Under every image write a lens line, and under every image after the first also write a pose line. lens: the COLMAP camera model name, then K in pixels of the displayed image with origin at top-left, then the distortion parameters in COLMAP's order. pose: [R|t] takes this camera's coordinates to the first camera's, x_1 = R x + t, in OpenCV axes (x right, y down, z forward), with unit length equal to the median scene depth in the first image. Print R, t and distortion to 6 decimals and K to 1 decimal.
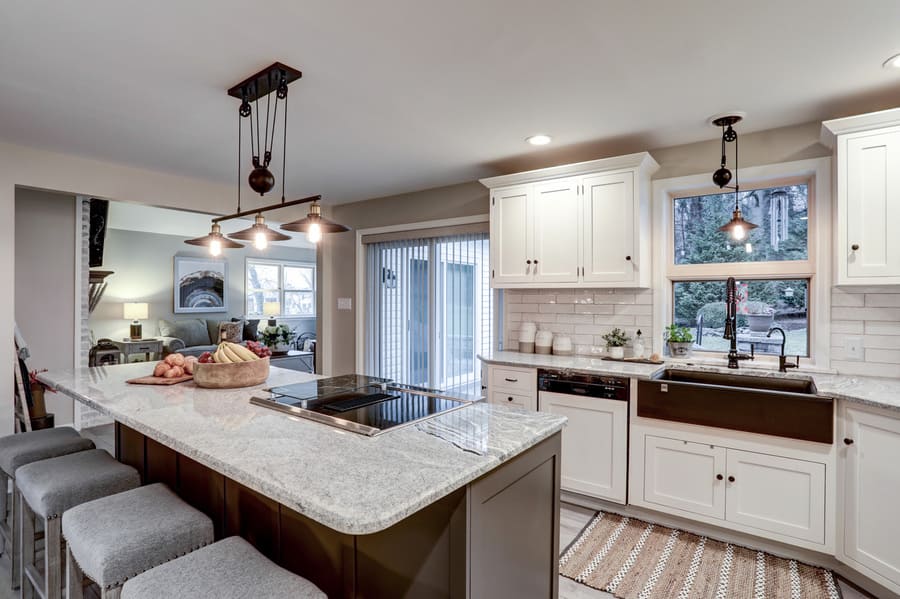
lens RADIAL K [[458.6, 0, 451.8], [0, 458.6, 299.7], [0, 0, 1]] dist [-0.070508, 0.031037]
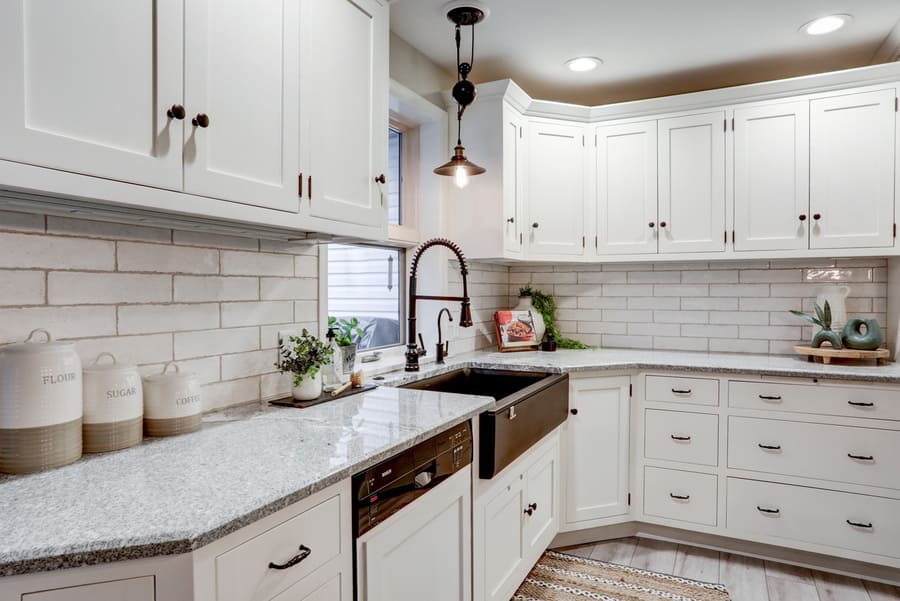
lens RADIAL K [[539.3, 0, 449.6], [0, 539.3, 301.7], [0, 0, 1]] dist [-0.055041, 0.038733]
pose [[-0.161533, -0.021752, 0.986627, -0.165102], [0.005574, 0.999721, 0.022954, 0.022532], [-0.986851, 0.009208, -0.161367, 0.888053]]
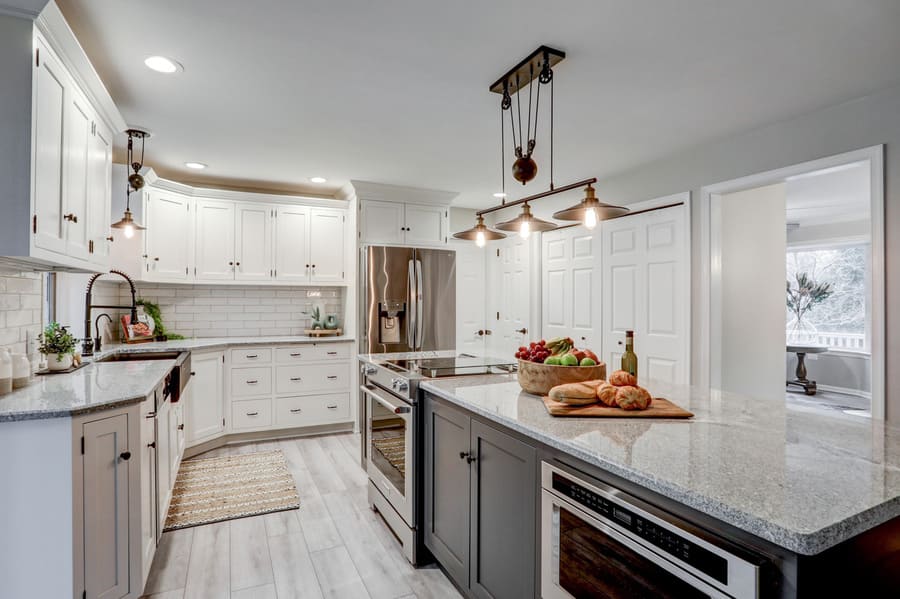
lens RADIAL K [[458.6, 0, 451.8], [0, 458.6, 299.7], [0, 0, 1]] dist [-0.070508, 0.031037]
pose [[-0.890472, -0.006539, 0.454991, -0.475214], [-0.004646, 0.999975, 0.005278, 0.011342], [-0.455014, 0.002586, -0.890481, 1.256838]]
